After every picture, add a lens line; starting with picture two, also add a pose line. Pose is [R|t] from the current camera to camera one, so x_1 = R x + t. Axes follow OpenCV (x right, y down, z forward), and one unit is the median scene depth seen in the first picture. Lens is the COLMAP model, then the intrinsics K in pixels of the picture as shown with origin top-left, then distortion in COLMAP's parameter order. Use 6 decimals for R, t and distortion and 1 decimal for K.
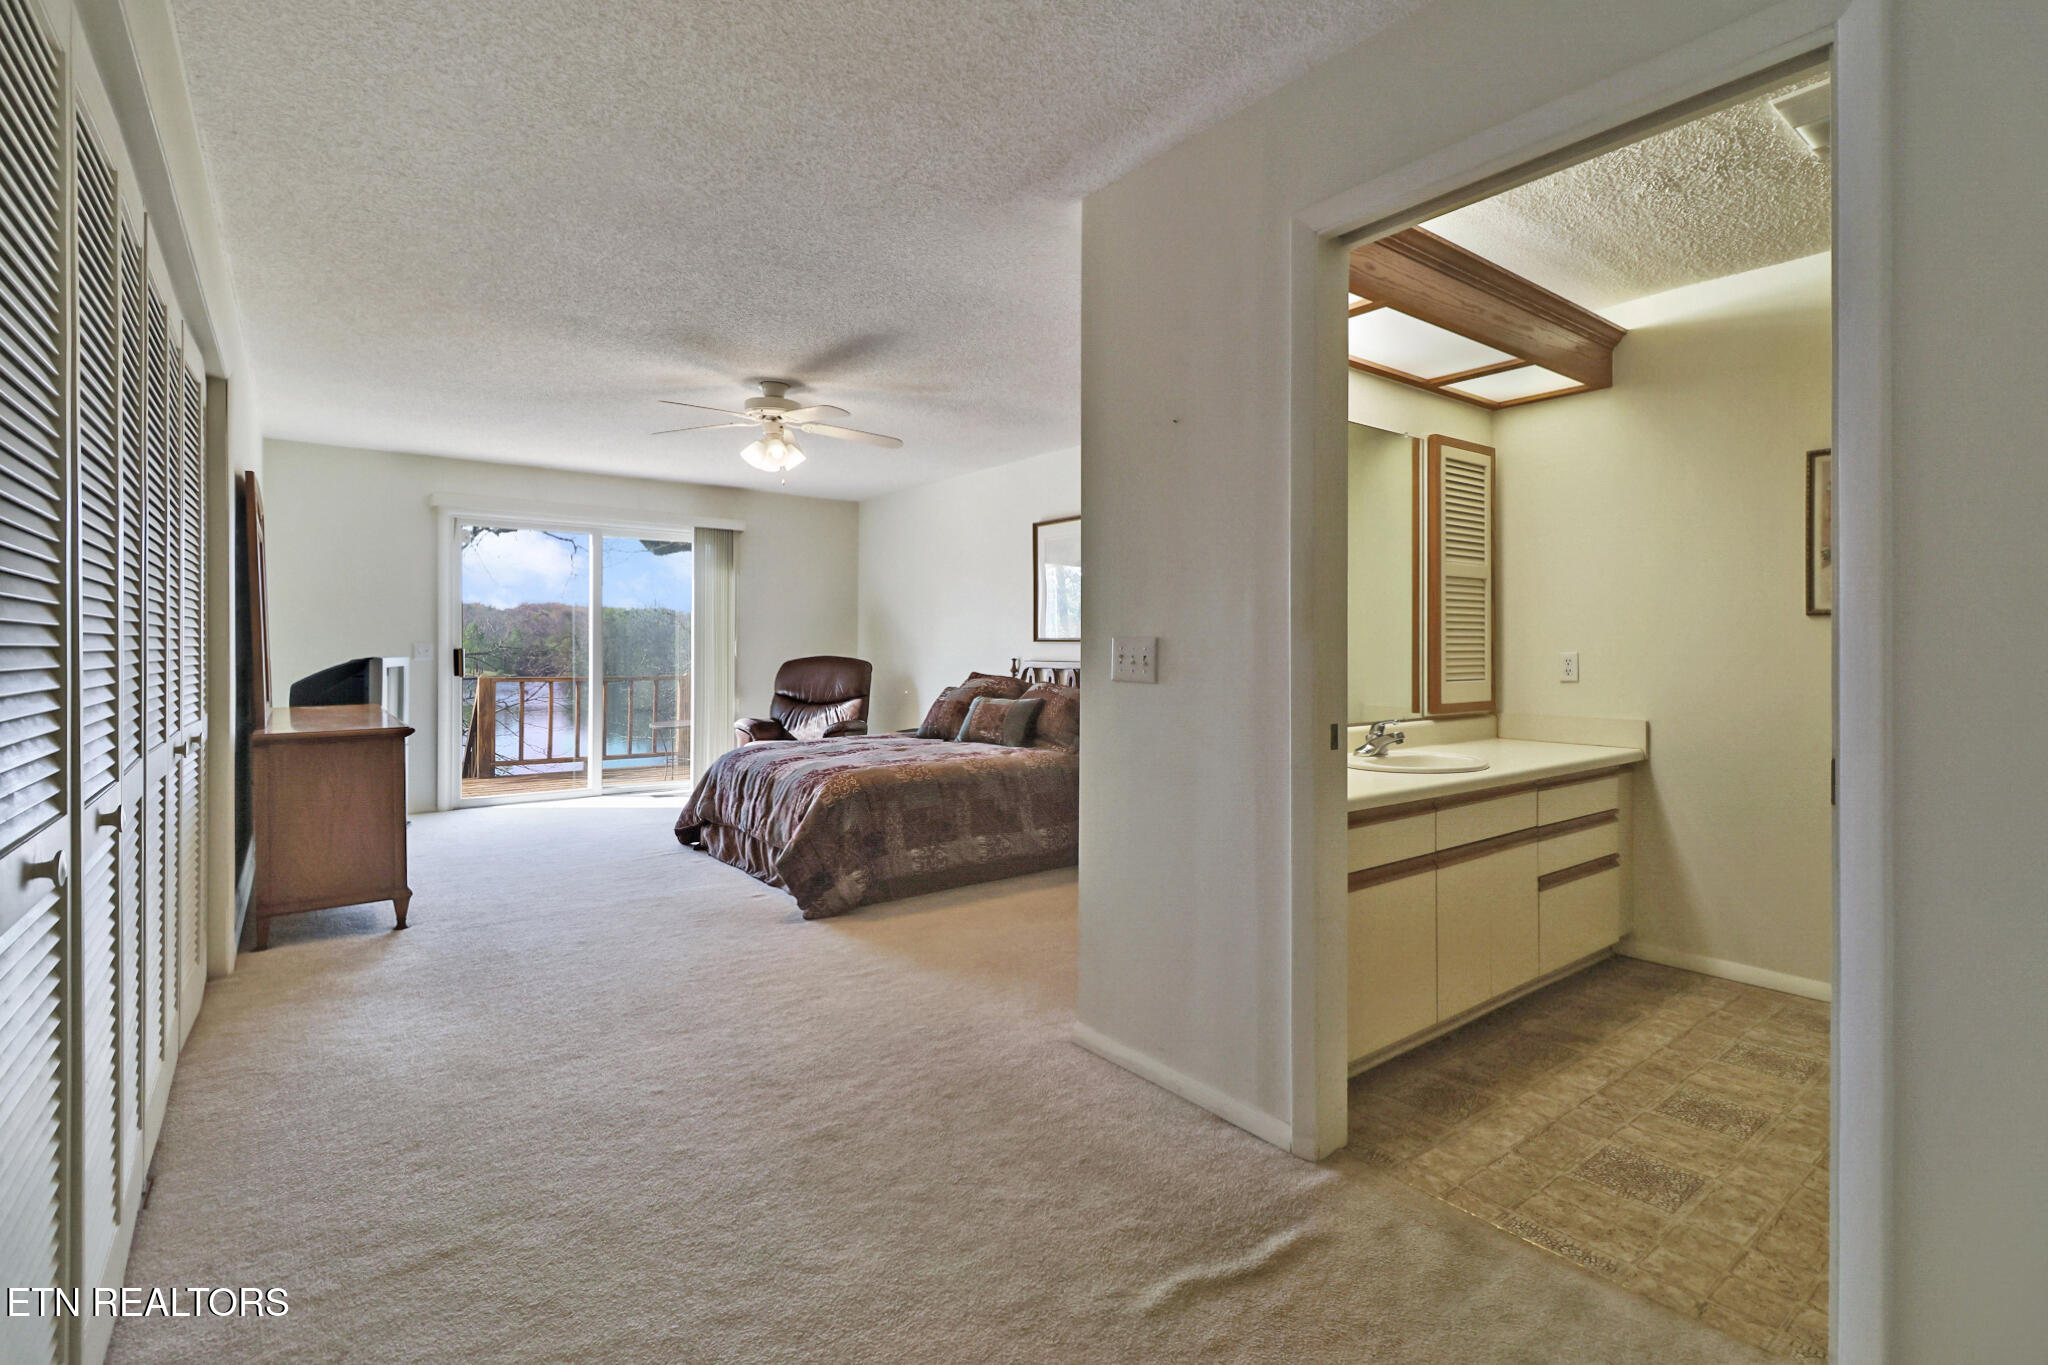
lens RADIAL K [[954.7, 0, 1036.0], [0, 954.7, 648.2], [0, 0, 1]] dist [-0.013776, -0.000374]
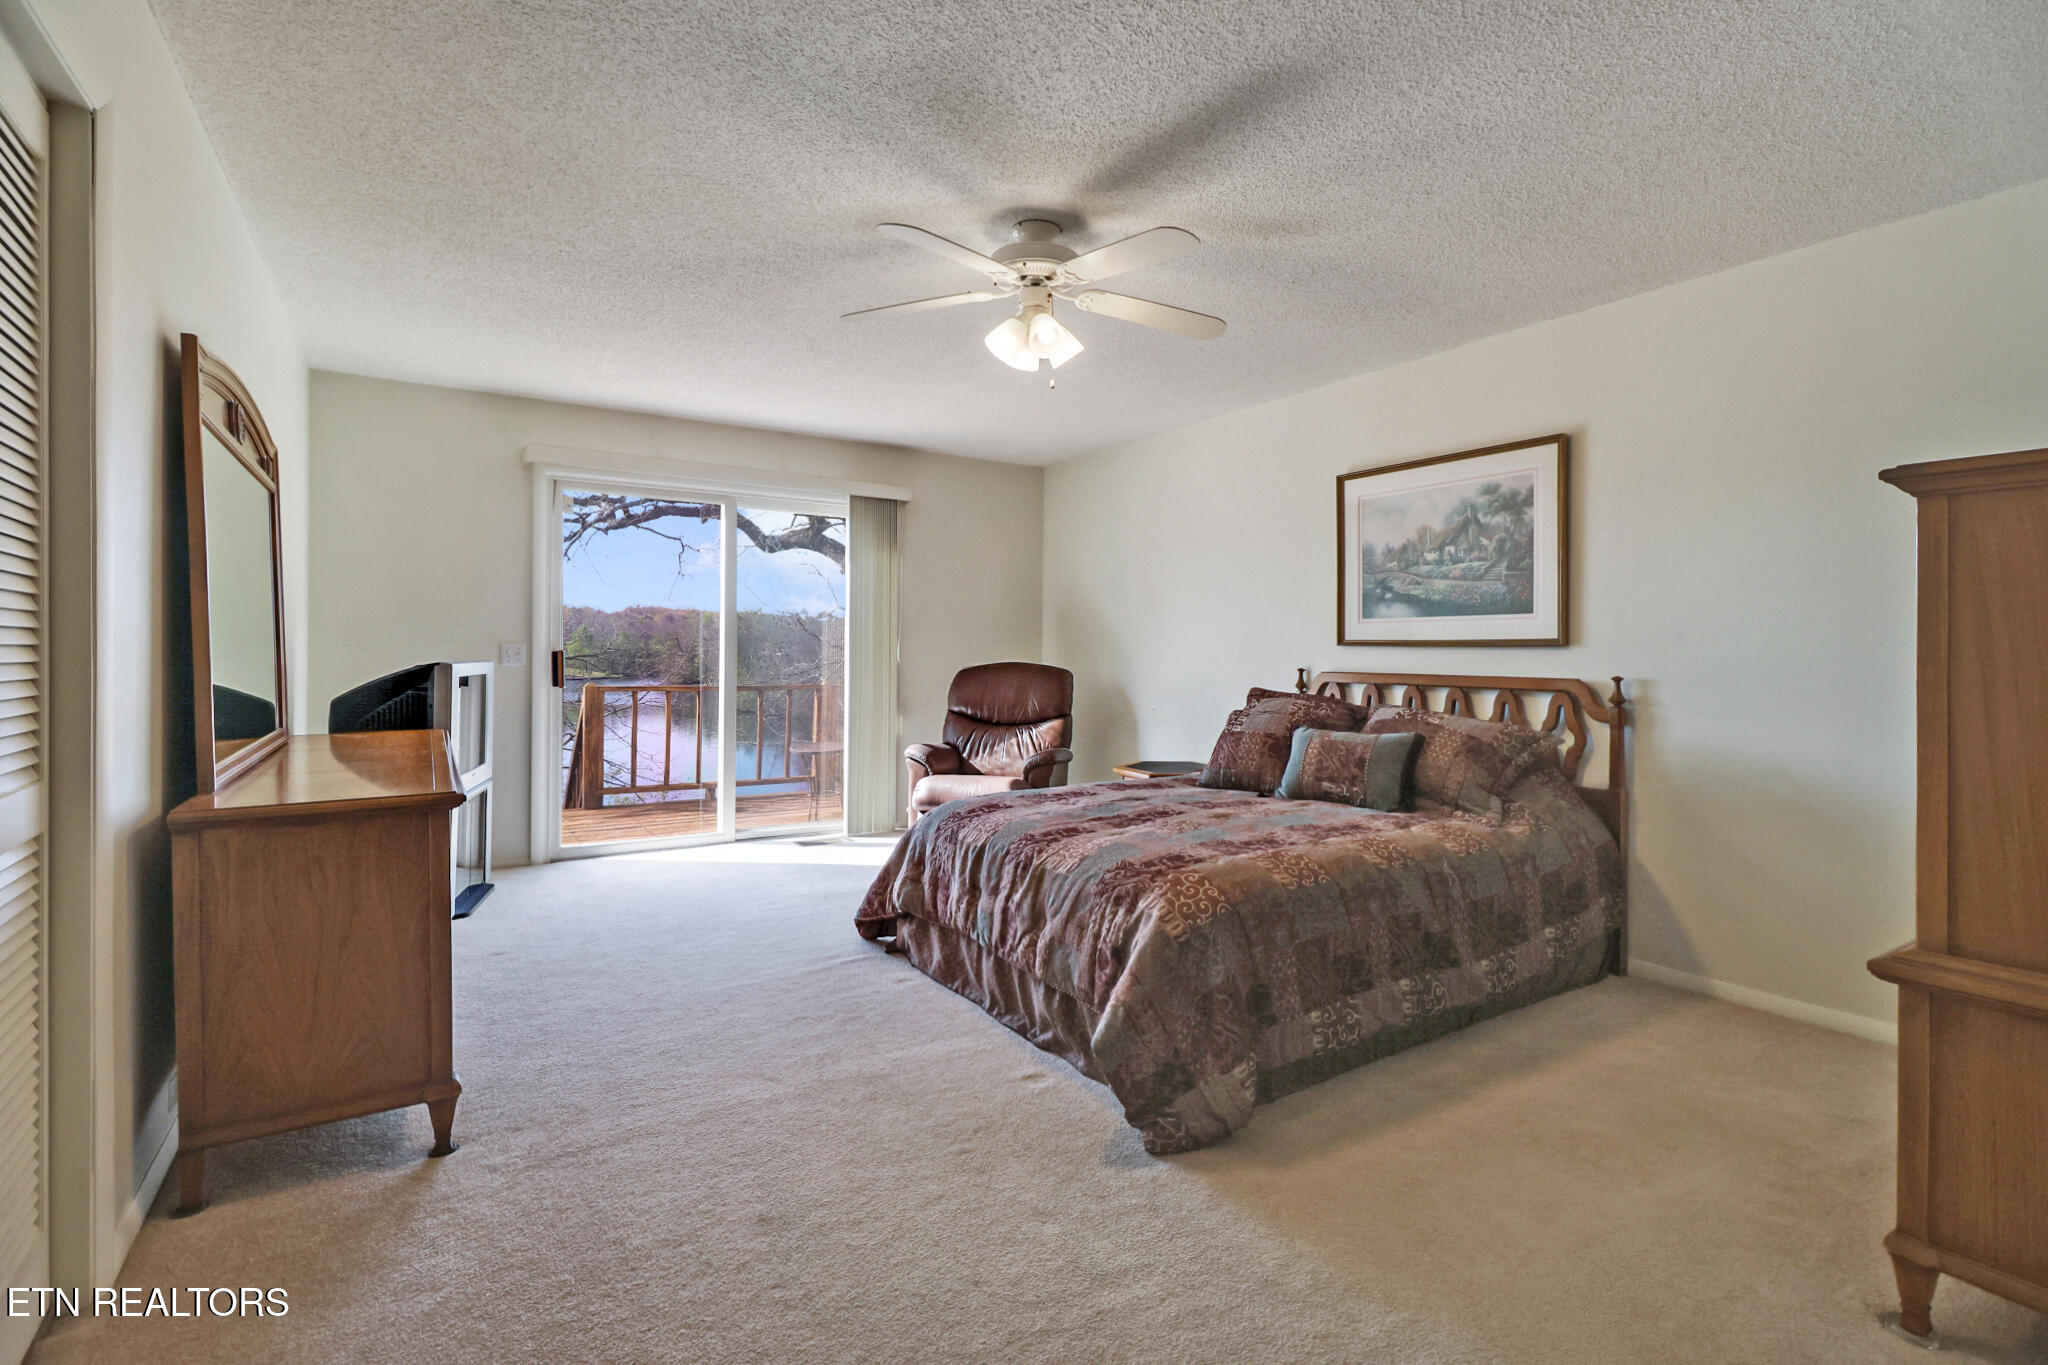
lens RADIAL K [[937.9, 0, 1018.5], [0, 937.9, 652.3], [0, 0, 1]] dist [-0.011522, -0.000652]
pose [[0.995021, 0.005114, -0.099530, -0.199010], [-0.005112, 0.999987, 0.000275, -0.000413], [0.099530, 0.000236, 0.995034, 0.348029]]
